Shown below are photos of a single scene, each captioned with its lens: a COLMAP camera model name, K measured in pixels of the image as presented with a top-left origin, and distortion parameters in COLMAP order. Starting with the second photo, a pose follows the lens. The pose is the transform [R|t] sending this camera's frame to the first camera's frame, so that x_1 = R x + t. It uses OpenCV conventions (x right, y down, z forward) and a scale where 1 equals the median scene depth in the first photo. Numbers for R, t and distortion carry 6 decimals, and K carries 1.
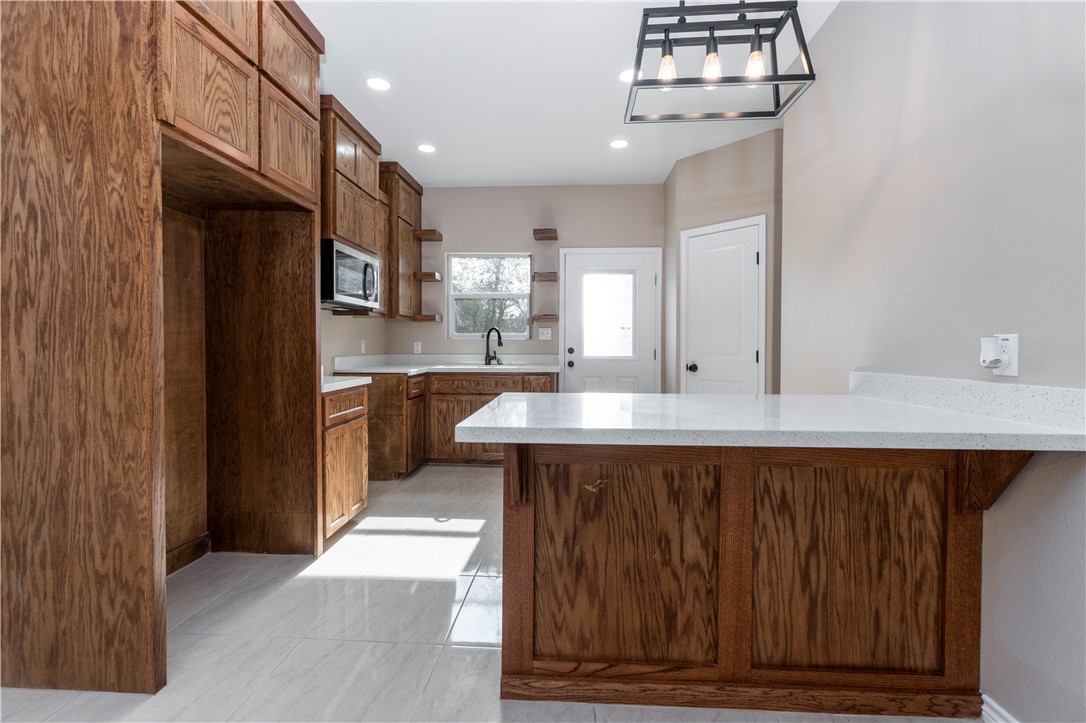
lens RADIAL K [[485.8, 0, 543.5], [0, 485.8, 355.5], [0, 0, 1]] dist [-0.000862, 0.000032]
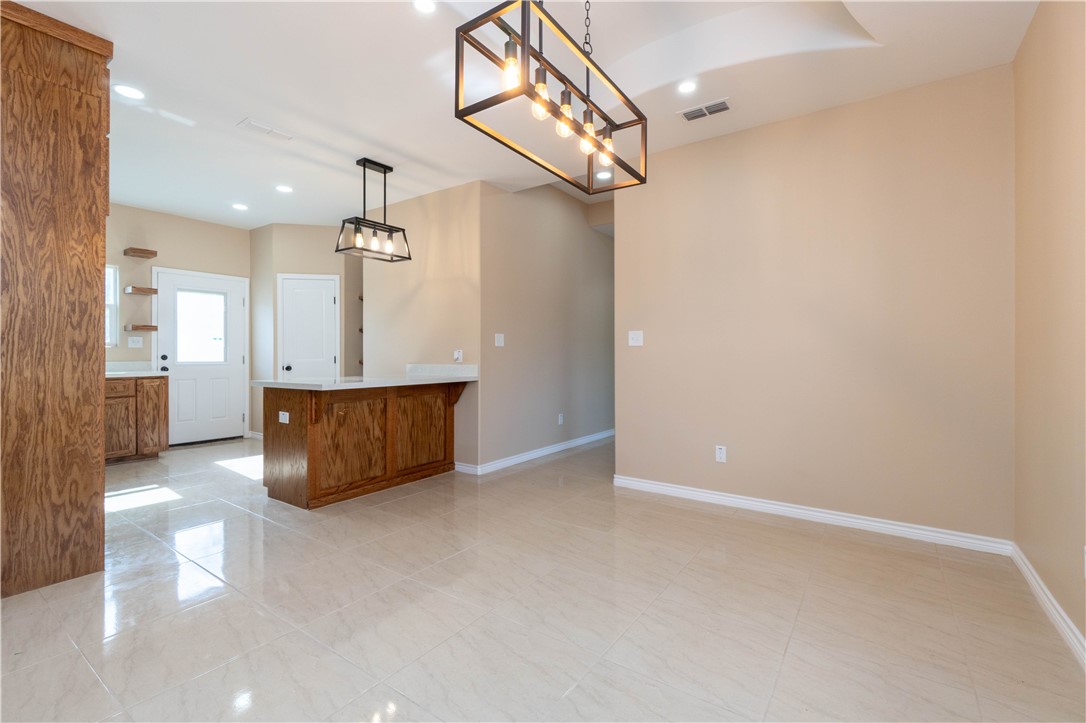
lens RADIAL K [[485.8, 0, 543.5], [0, 485.8, 355.5], [0, 0, 1]] dist [-0.000862, 0.000032]
pose [[0.520275, -0.004325, 0.853988, -1.430490], [0.016061, 0.999860, -0.004721, 0.016525], [-0.853847, 0.016172, 0.520272, -1.104092]]
